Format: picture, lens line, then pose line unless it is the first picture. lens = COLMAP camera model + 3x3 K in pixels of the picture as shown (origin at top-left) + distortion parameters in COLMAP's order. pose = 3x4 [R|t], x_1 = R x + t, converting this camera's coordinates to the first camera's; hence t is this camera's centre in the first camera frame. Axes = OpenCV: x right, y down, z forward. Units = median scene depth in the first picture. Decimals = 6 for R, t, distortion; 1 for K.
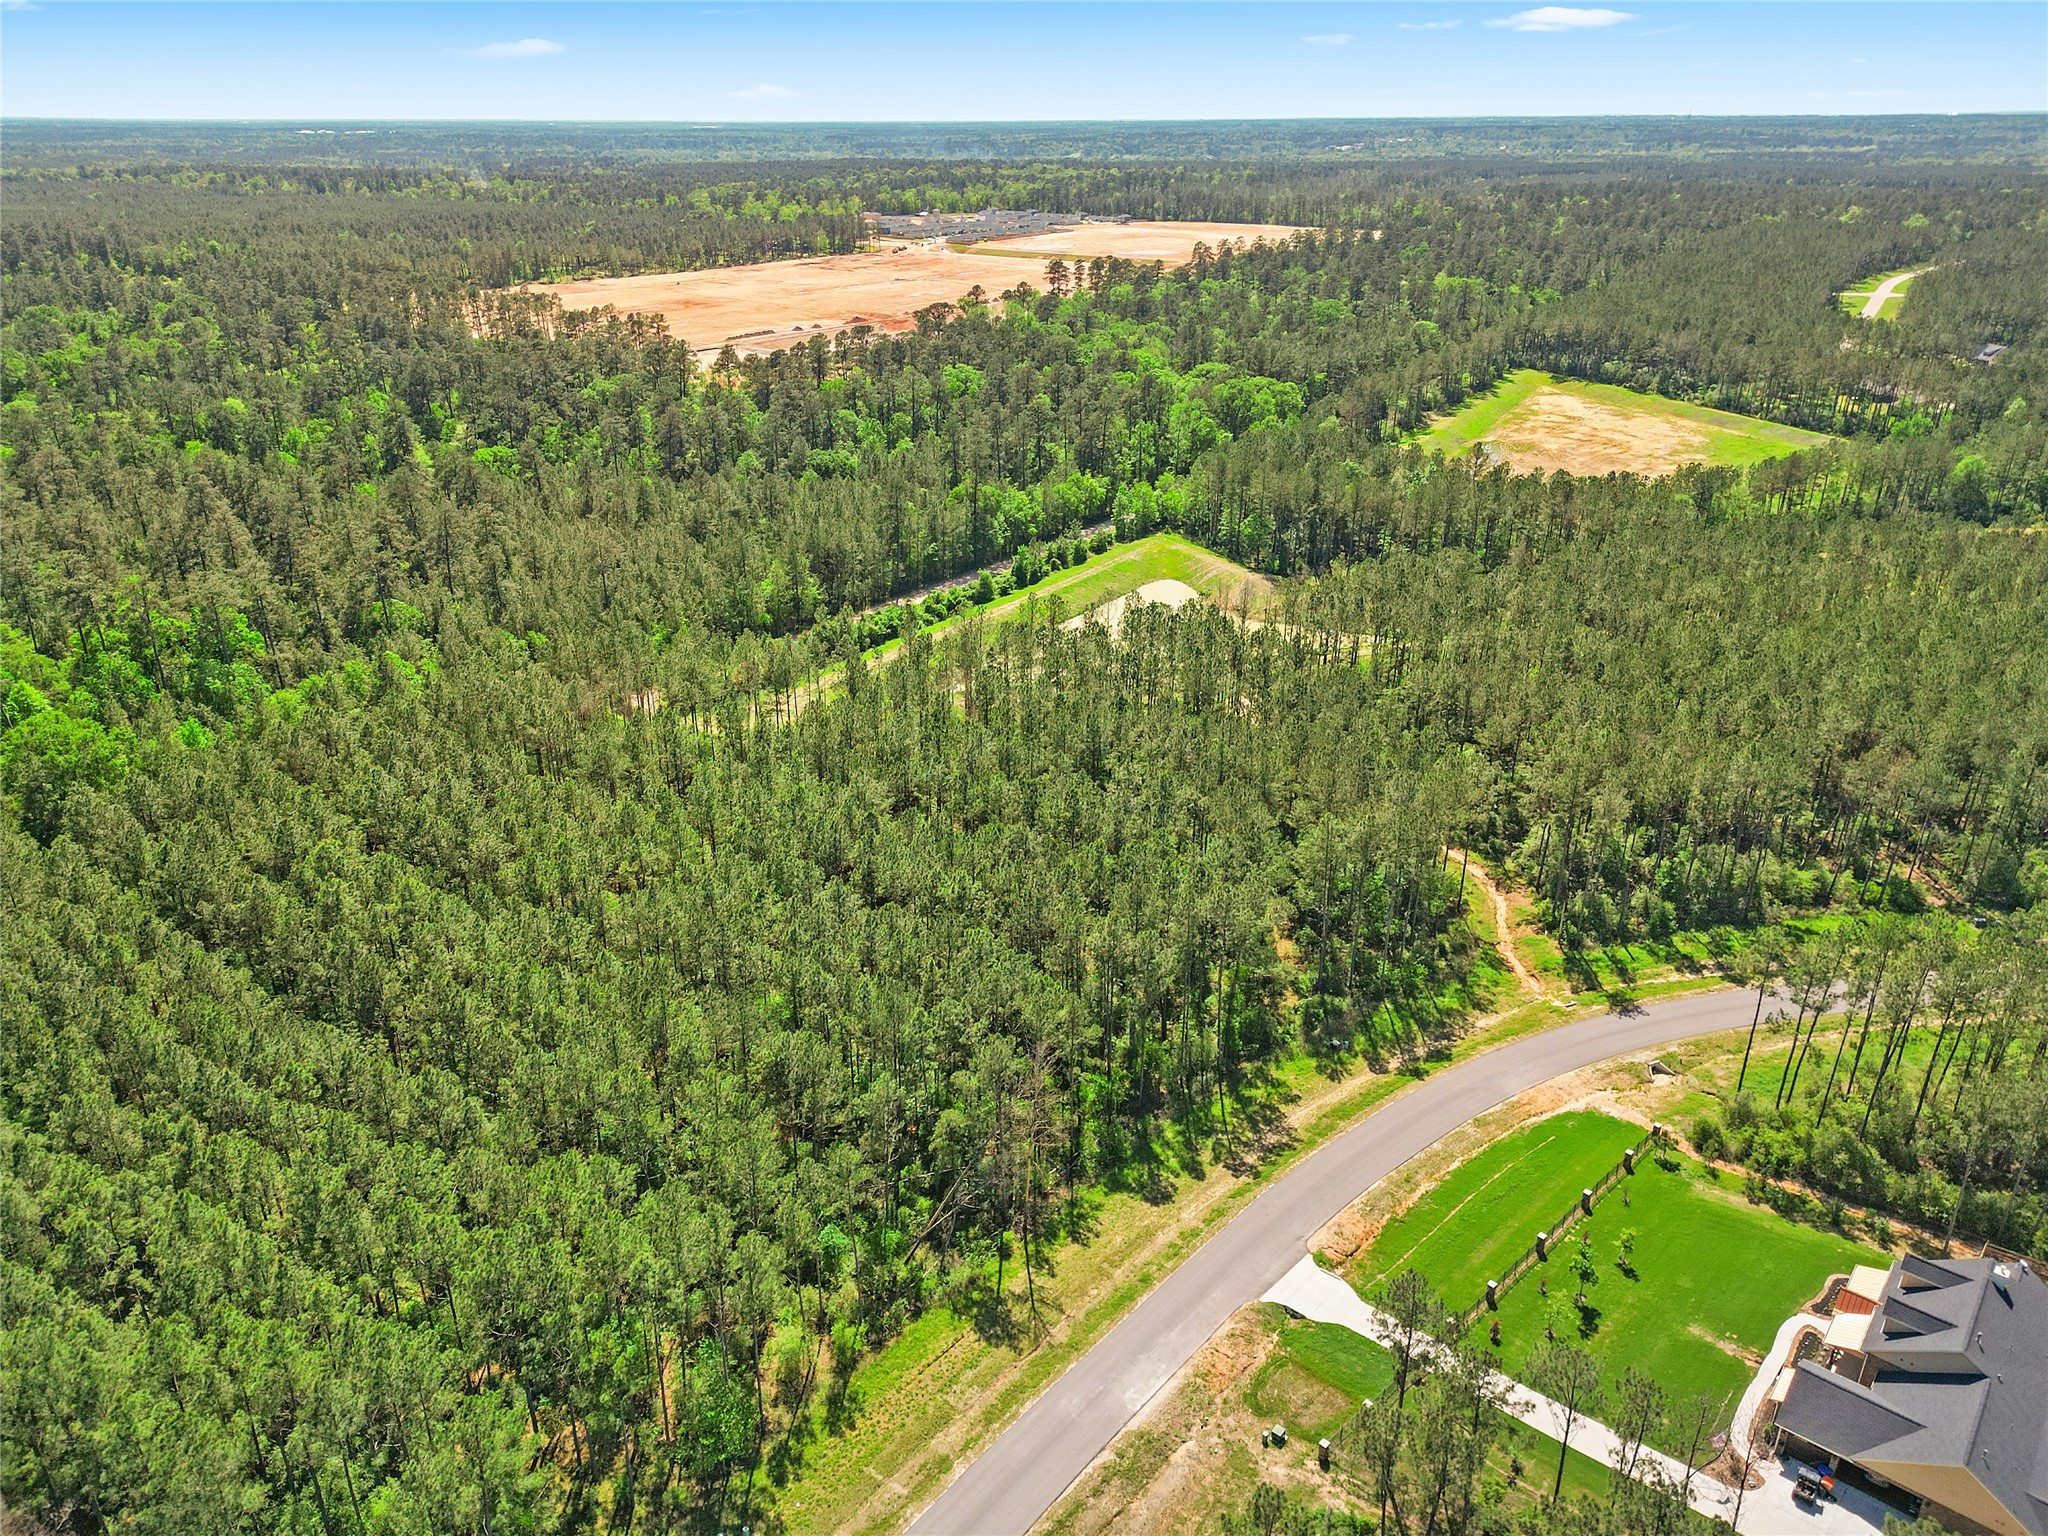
lens RADIAL K [[1437.5, 0, 1030.1], [0, 1437.5, 782.4], [0, 0, 1]] dist [0.064242, -0.044748]
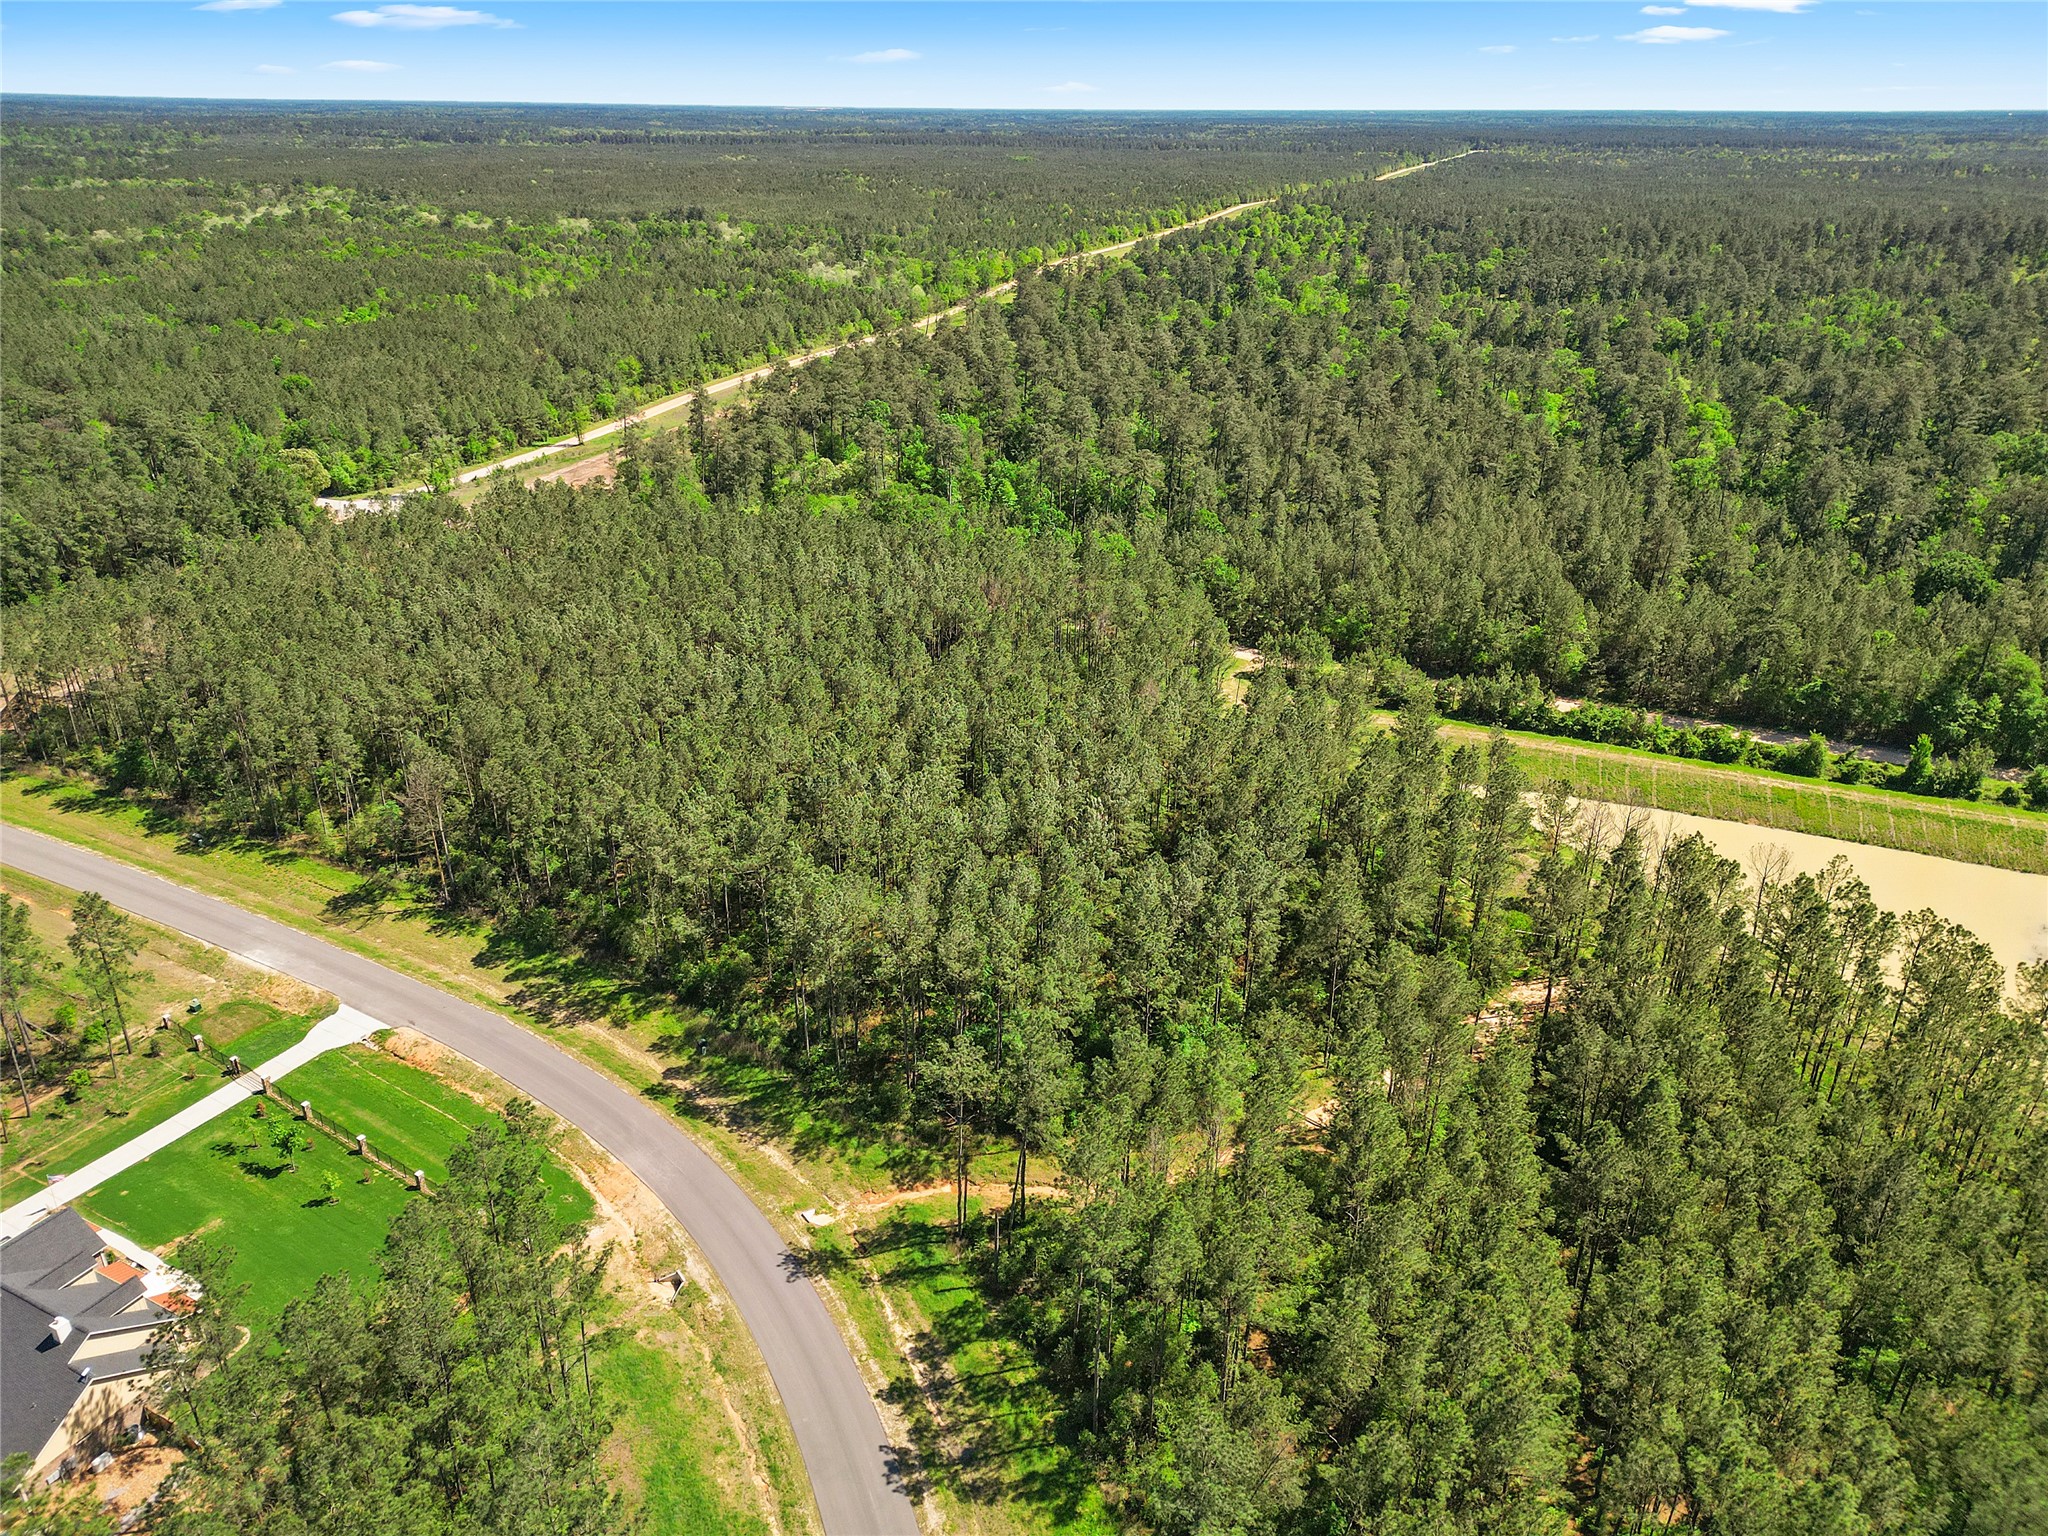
lens RADIAL K [[1437.5, 0, 1021.9], [0, 1437.5, 757.9], [0, 0, 1]] dist [0.064242, -0.044748]
pose [[0.217278, 0.409951, -0.885850, 0.938538], [-0.418358, 0.859061, 0.294941, -0.328841], [0.881911, 0.306519, 0.358161, 0.690517]]
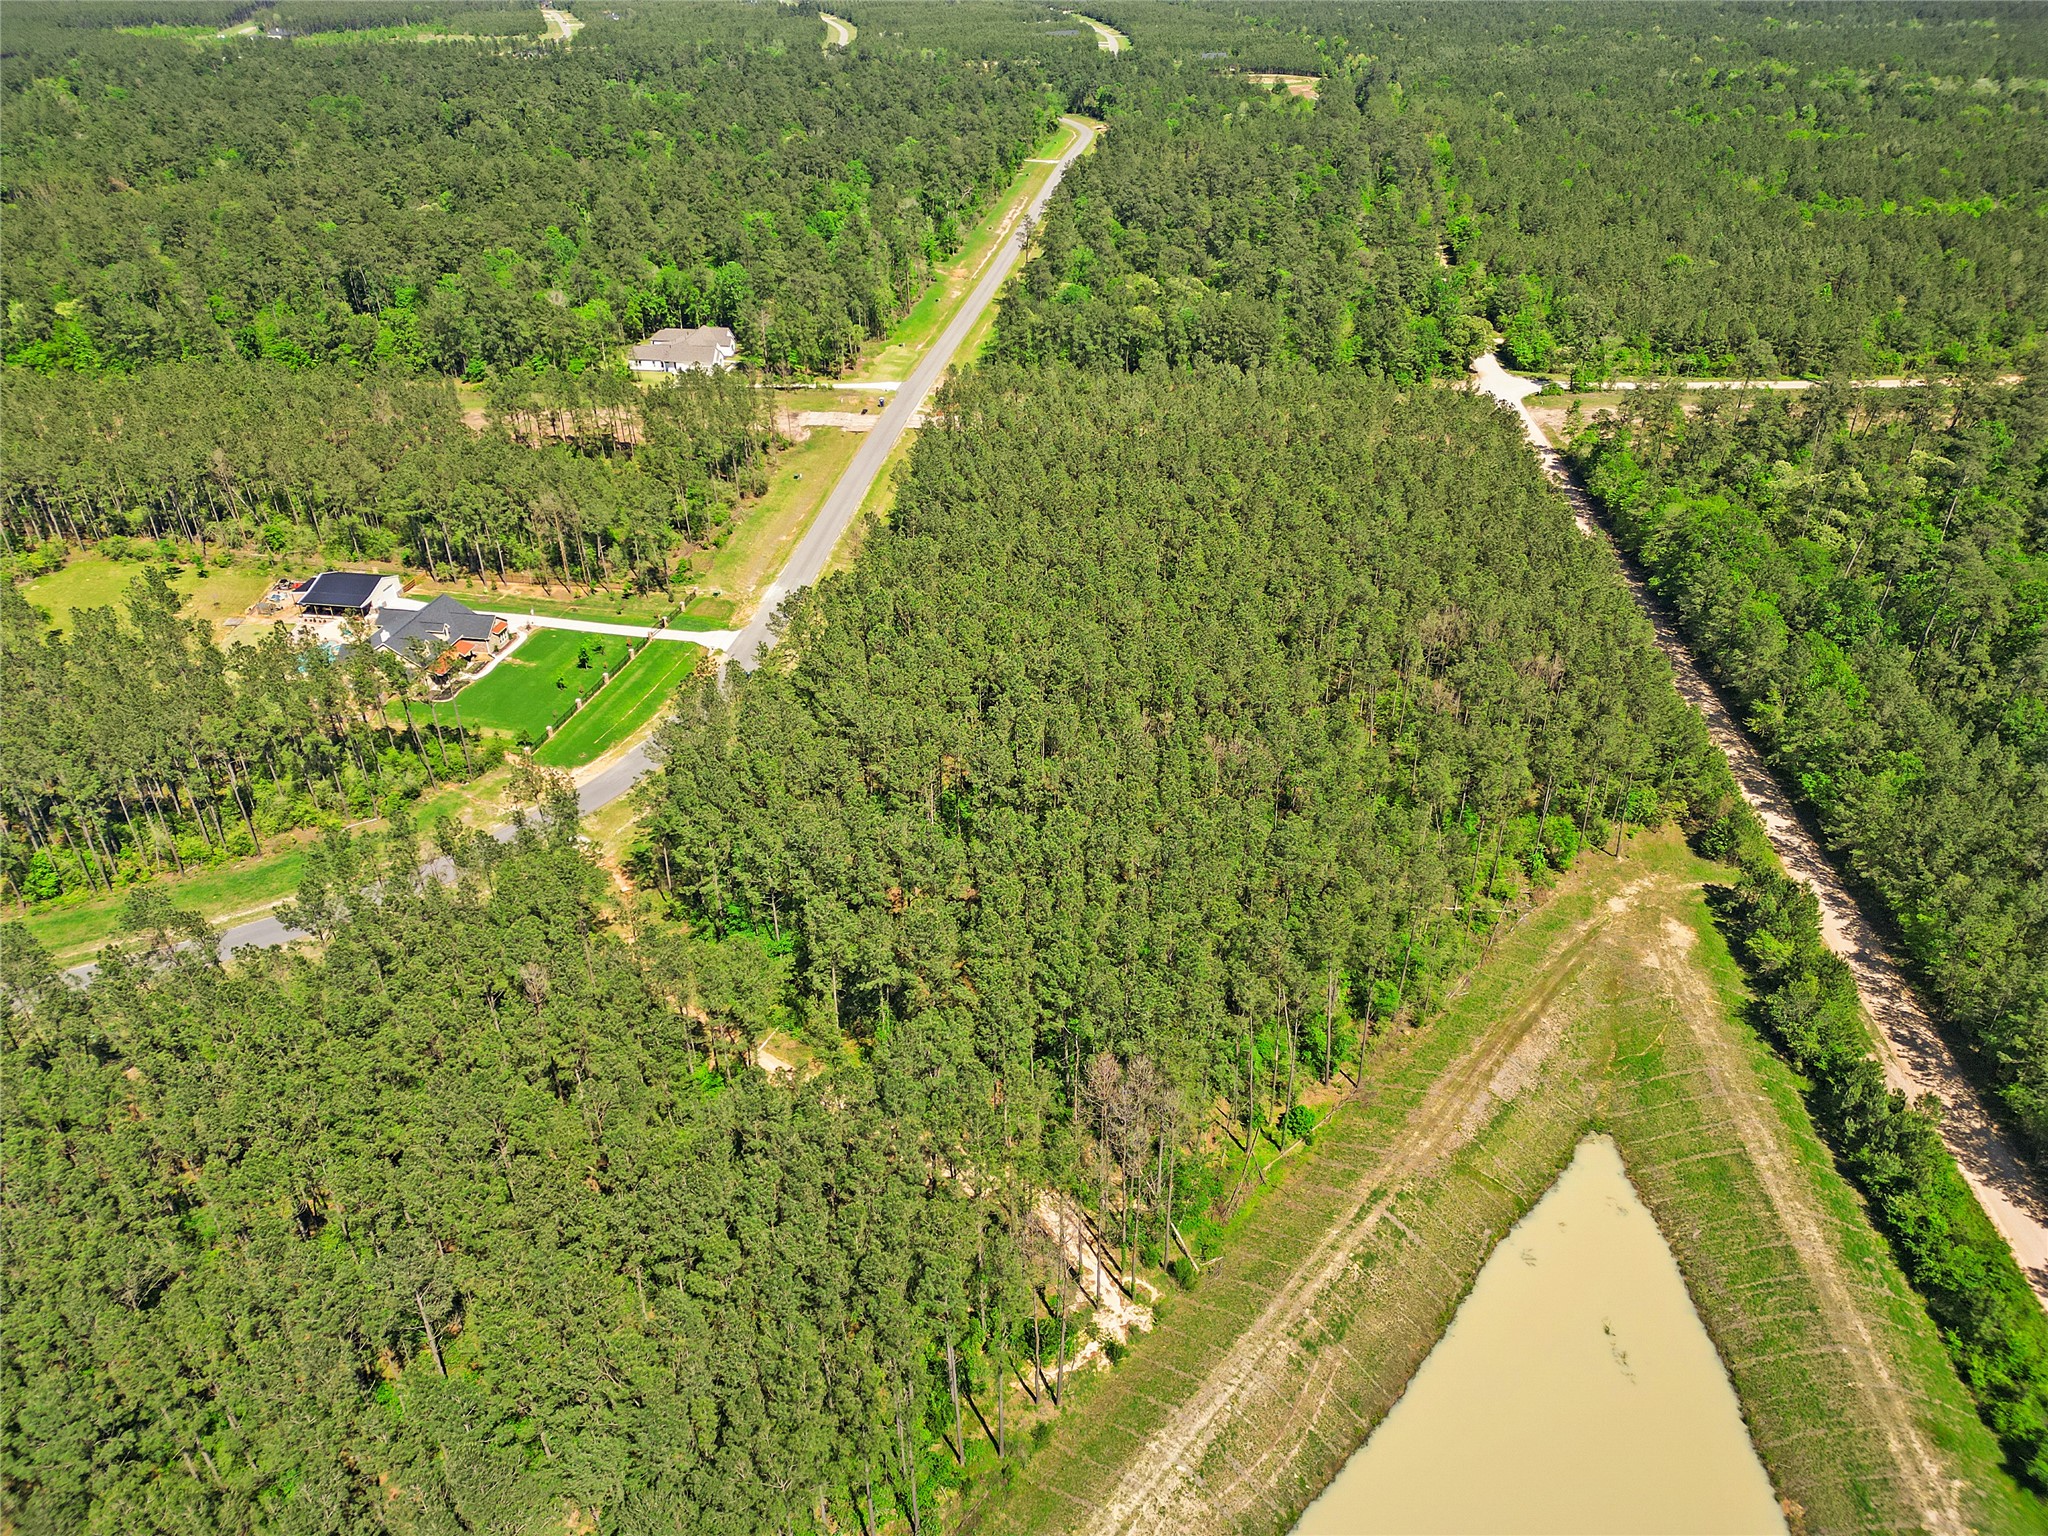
lens RADIAL K [[1437.5, 0, 1022.2], [0, 1437.5, 772.5], [0, 0, 1]] dist [0.064242, -0.044748]
pose [[-0.861651, 0.268764, -0.430491, 0.517416], [-0.204834, 0.591921, 0.779534, -0.826569], [0.464327, 0.759866, -0.454977, 1.562996]]
